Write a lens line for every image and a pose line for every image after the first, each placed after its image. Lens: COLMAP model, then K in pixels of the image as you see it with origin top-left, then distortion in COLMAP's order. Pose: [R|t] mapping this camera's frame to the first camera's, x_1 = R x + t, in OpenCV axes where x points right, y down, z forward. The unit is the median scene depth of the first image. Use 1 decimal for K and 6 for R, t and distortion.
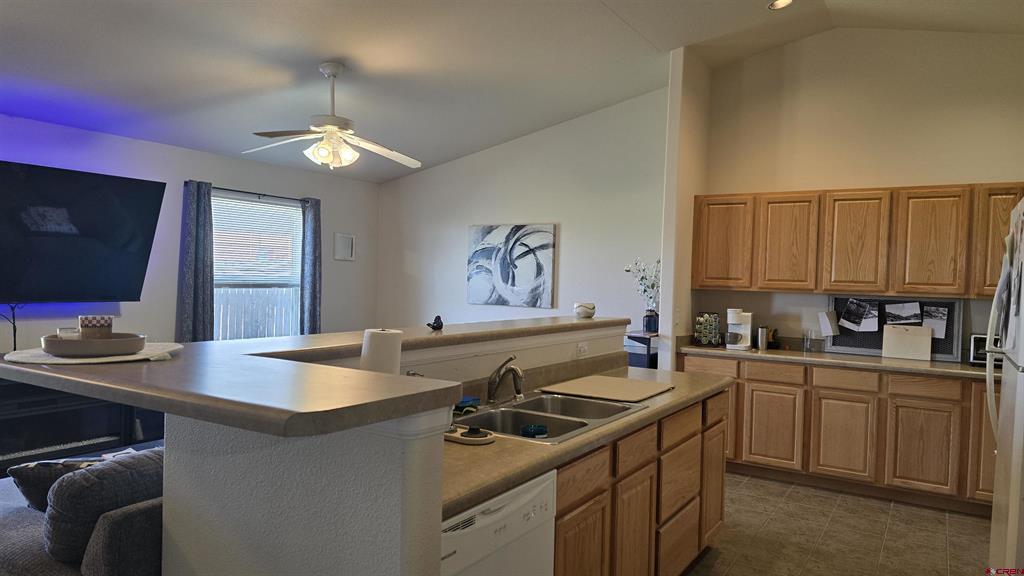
lens RADIAL K [[682.2, 0, 511.4], [0, 682.2, 292.5], [0, 0, 1]] dist [0.093682, -0.093849]
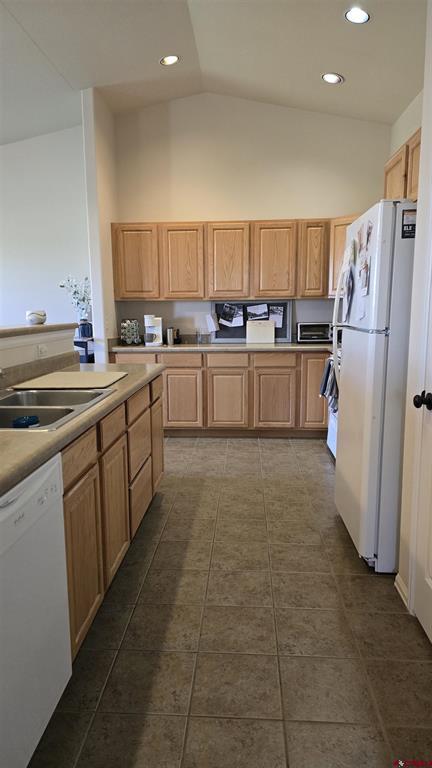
lens RADIAL K [[511.7, 0, 213.0], [0, 511.7, 387.3], [0, 0, 1]] dist [0.093682, -0.093849]
pose [[0.881527, -0.110414, 0.459040, -0.031869], [0.045790, 0.987680, 0.149635, 0.020613], [-0.469907, -0.110888, 0.875723, 0.083175]]
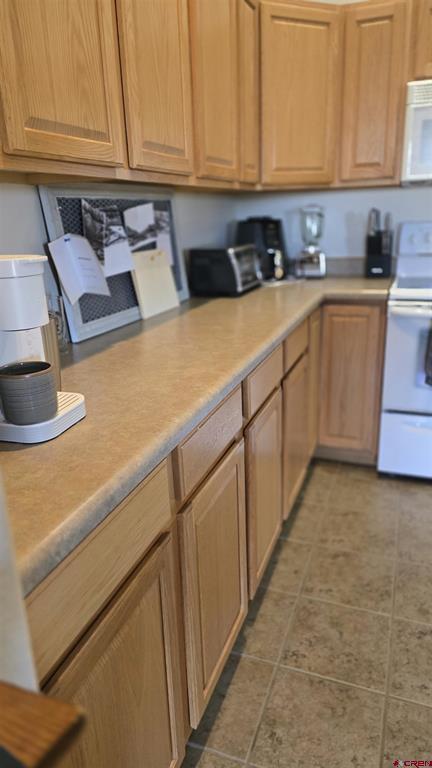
lens RADIAL K [[511.7, 0, 203.8], [0, 511.7, 378.7], [0, 0, 1]] dist [0.093682, -0.093849]
pose [[-0.183932, -0.321982, 0.928707, 0.163713], [0.057105, 0.939731, 0.337114, 0.009580], [-0.981279, 0.115040, -0.154460, 1.026290]]
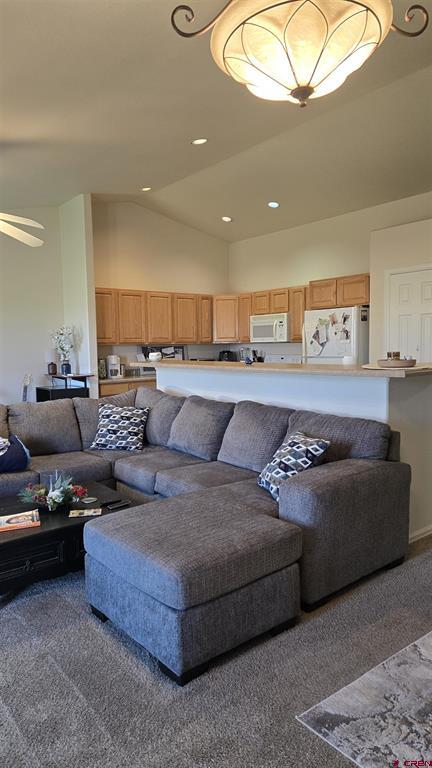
lens RADIAL K [[511.7, 0, 216.5], [0, 511.7, 380.8], [0, 0, 1]] dist [0.093682, -0.093849]
pose [[0.330247, -0.102918, 0.938267, -0.859425], [0.047945, 0.994584, 0.092220, -0.020865], [-0.942676, 0.014530, 0.333393, 0.342885]]
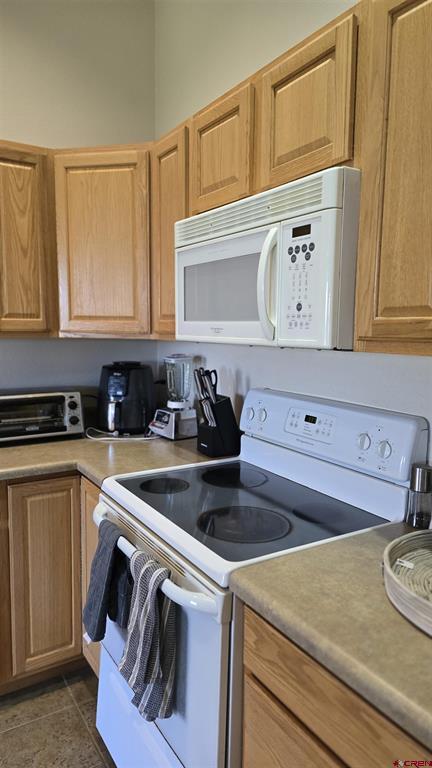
lens RADIAL K [[511.7, 0, 198.0], [0, 511.7, 382.8], [0, 0, 1]] dist [0.093682, -0.093849]
pose [[0.466246, -0.128519, 0.875270, 0.321195], [0.028974, 0.991079, 0.130089, -0.005601], [-0.884181, -0.035293, 0.465810, 0.576410]]
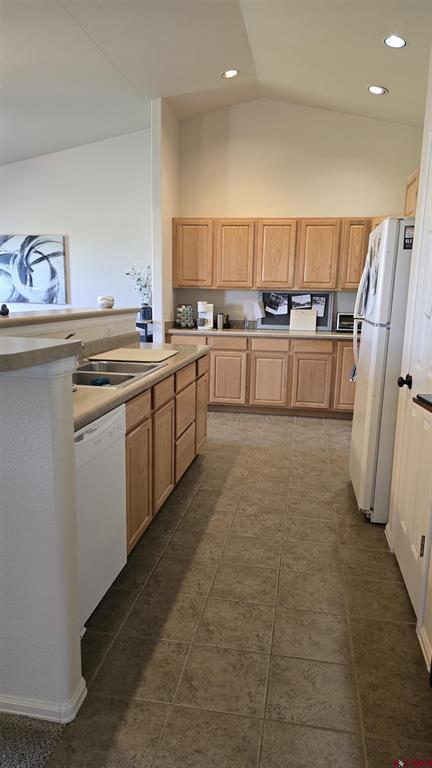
lens RADIAL K [[511.7, 0, 223.3], [0, 511.7, 387.5], [0, 0, 1]] dist [0.093682, -0.093849]
pose [[0.923231, -0.080852, 0.375642, -0.059916], [0.014199, 0.984123, 0.176920, 0.012279], [-0.383982, -0.158005, 0.909721, -0.032622]]
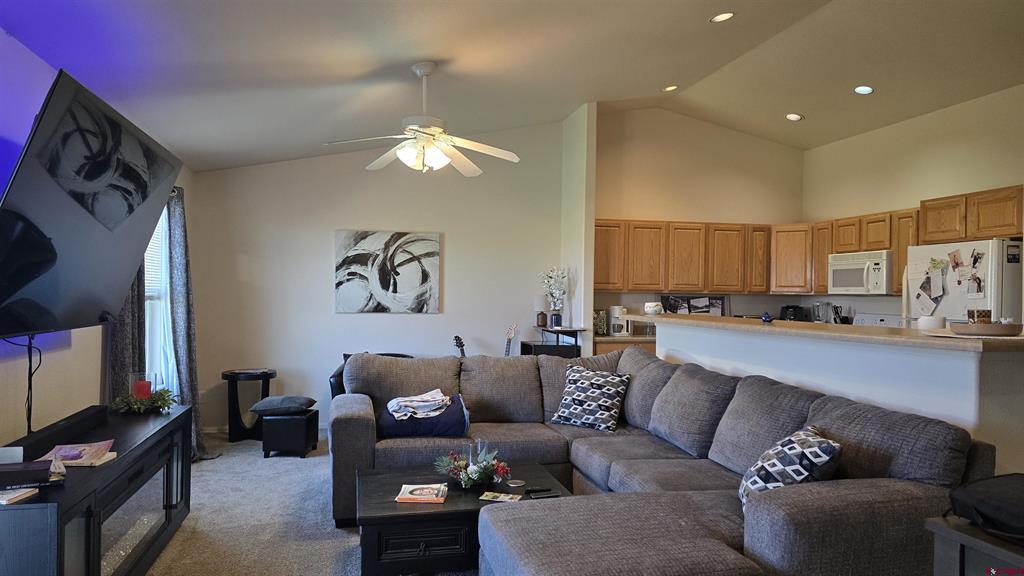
lens RADIAL K [[682.2, 0, 509.4], [0, 682.2, 295.4], [0, 0, 1]] dist [0.093682, -0.093849]
pose [[0.704297, -0.021129, 0.709591, -0.801477], [0.024594, 0.999683, 0.005357, -0.009407], [-0.709479, 0.013679, 0.704593, 0.233696]]
